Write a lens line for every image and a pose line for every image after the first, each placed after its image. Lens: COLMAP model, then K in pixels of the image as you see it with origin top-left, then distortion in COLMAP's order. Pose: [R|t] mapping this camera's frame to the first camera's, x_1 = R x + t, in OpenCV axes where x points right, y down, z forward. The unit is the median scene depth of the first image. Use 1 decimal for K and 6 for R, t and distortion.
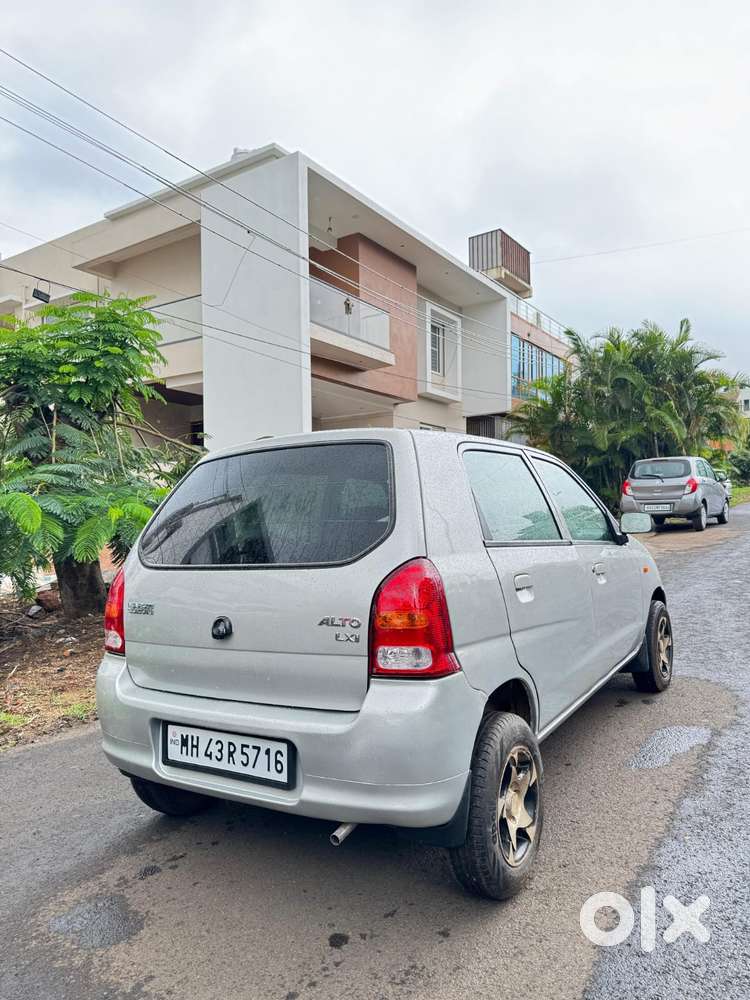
lens RADIAL K [[732.1, 0, 370.6], [0, 732.1, 497.0], [0, 0, 1]] dist [0.136234, -0.207281]
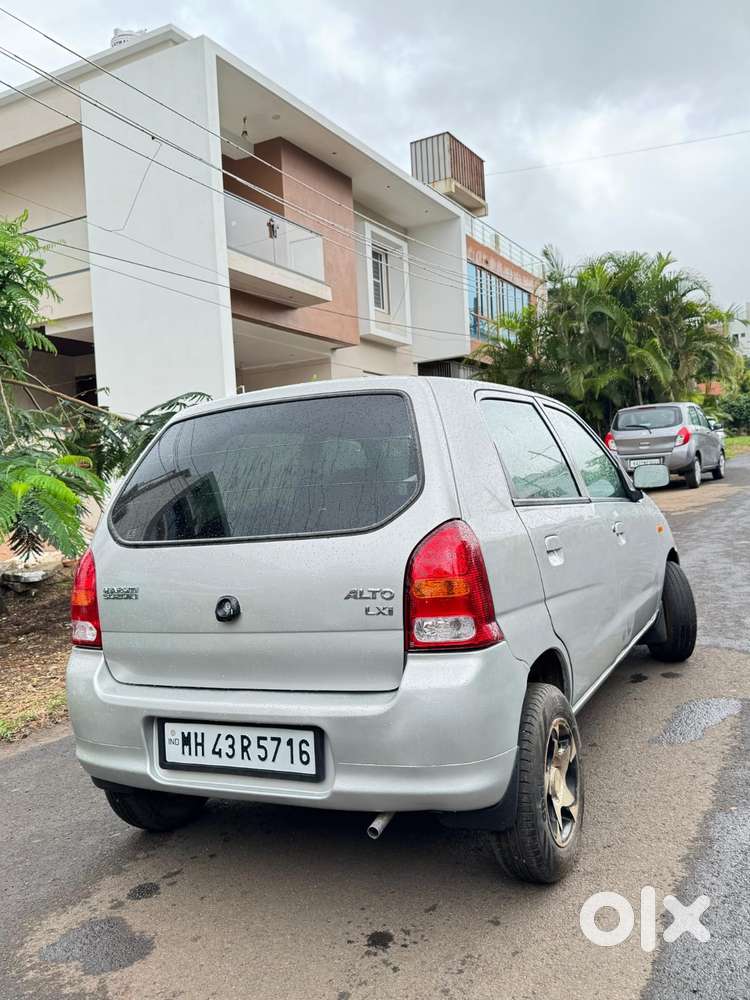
lens RADIAL K [[899.6, 0, 375.0], [0, 899.6, 500.0], [0, 0, 1]] dist [0.152361, -0.288386]
pose [[0.994611, -0.039275, 0.095952, -0.120569], [0.035412, 0.998505, 0.041634, 0.008193], [-0.097443, -0.038012, 0.994515, -0.082914]]
